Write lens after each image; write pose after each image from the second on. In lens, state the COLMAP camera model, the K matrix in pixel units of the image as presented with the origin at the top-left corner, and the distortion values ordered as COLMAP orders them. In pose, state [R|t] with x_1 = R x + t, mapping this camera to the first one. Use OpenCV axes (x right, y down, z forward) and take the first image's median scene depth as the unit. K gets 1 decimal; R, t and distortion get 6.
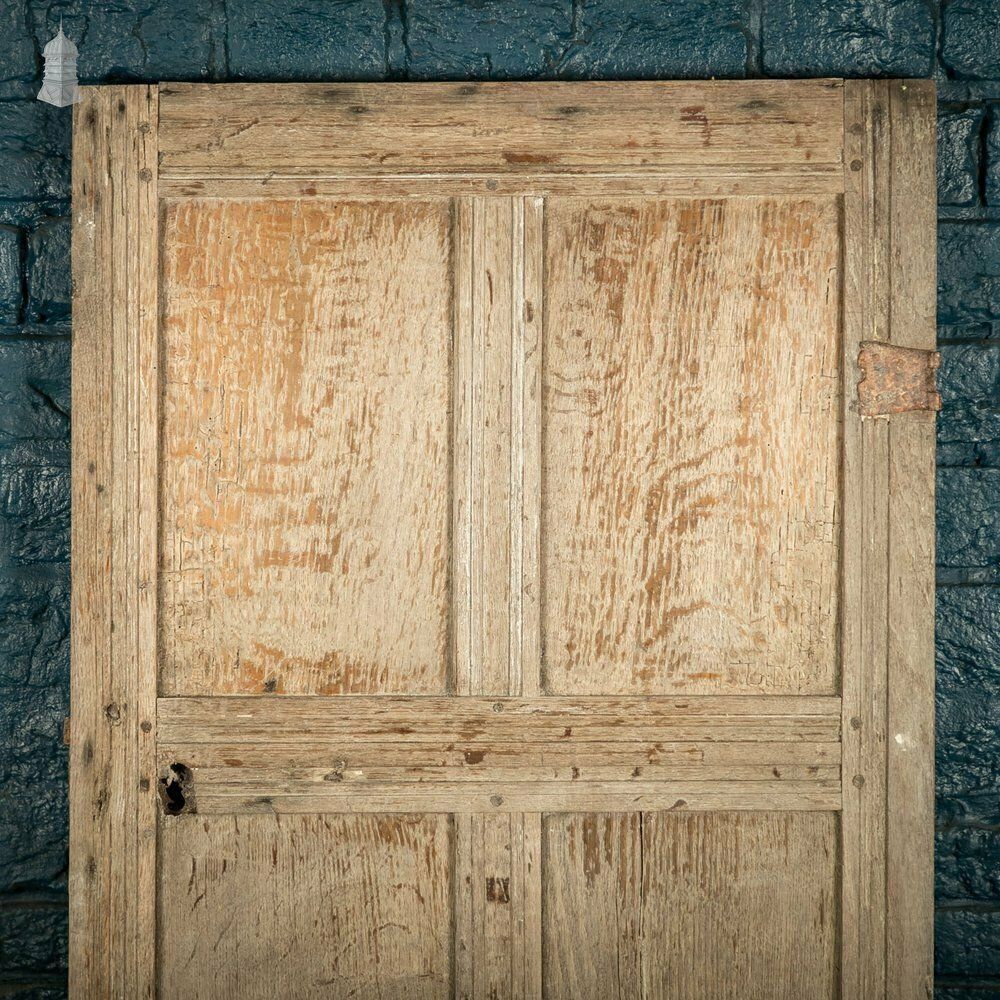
lens RADIAL K [[6396.3, 0, 500.0], [0, 6396.3, 500.0], [0, 0, 1]] dist [0.006757, -3.429044]
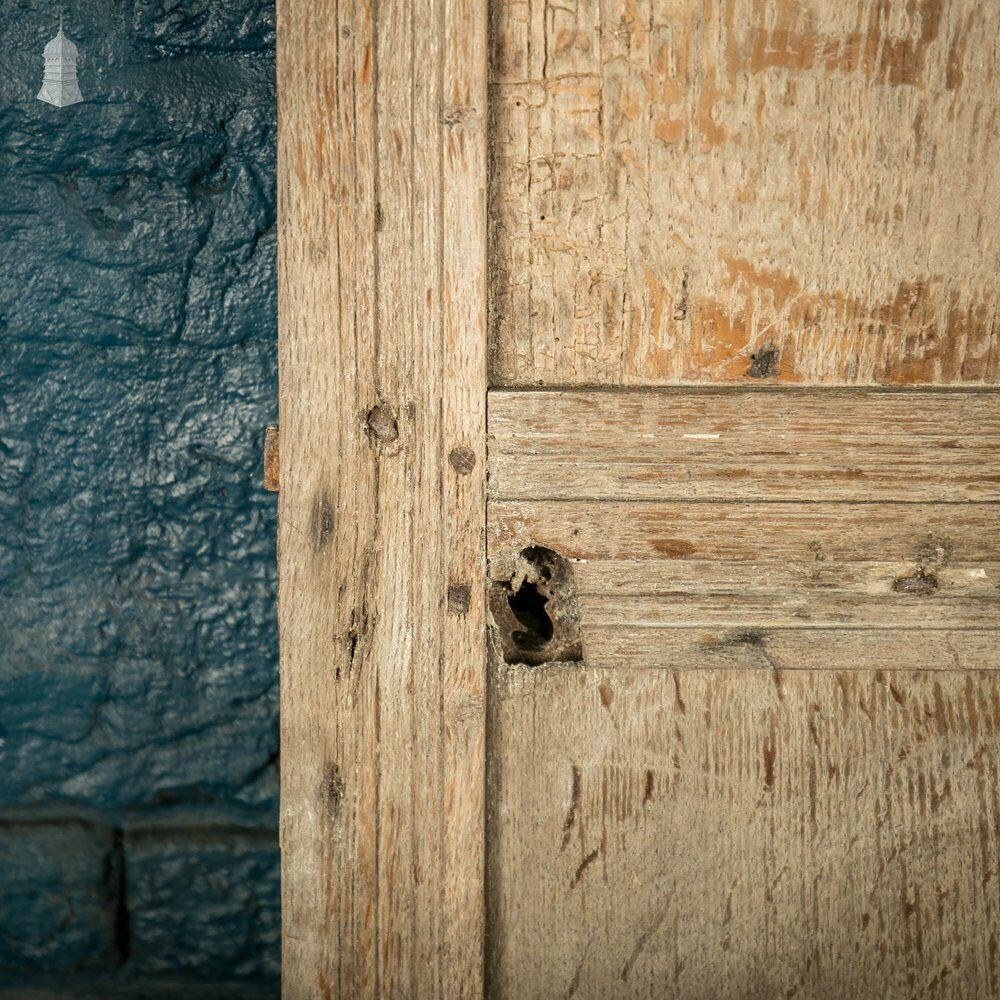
lens RADIAL K [[3355.7, 0, 500.0], [0, 3355.7, 500.0], [0, 0, 1]] dist [0.020127, -0.551783]
pose [[0.999881, 0.002445, -0.015235, -0.049536], [0.000454, 0.982278, 0.187428, -0.002681], [0.015423, -0.187413, 0.982160, 0.786150]]
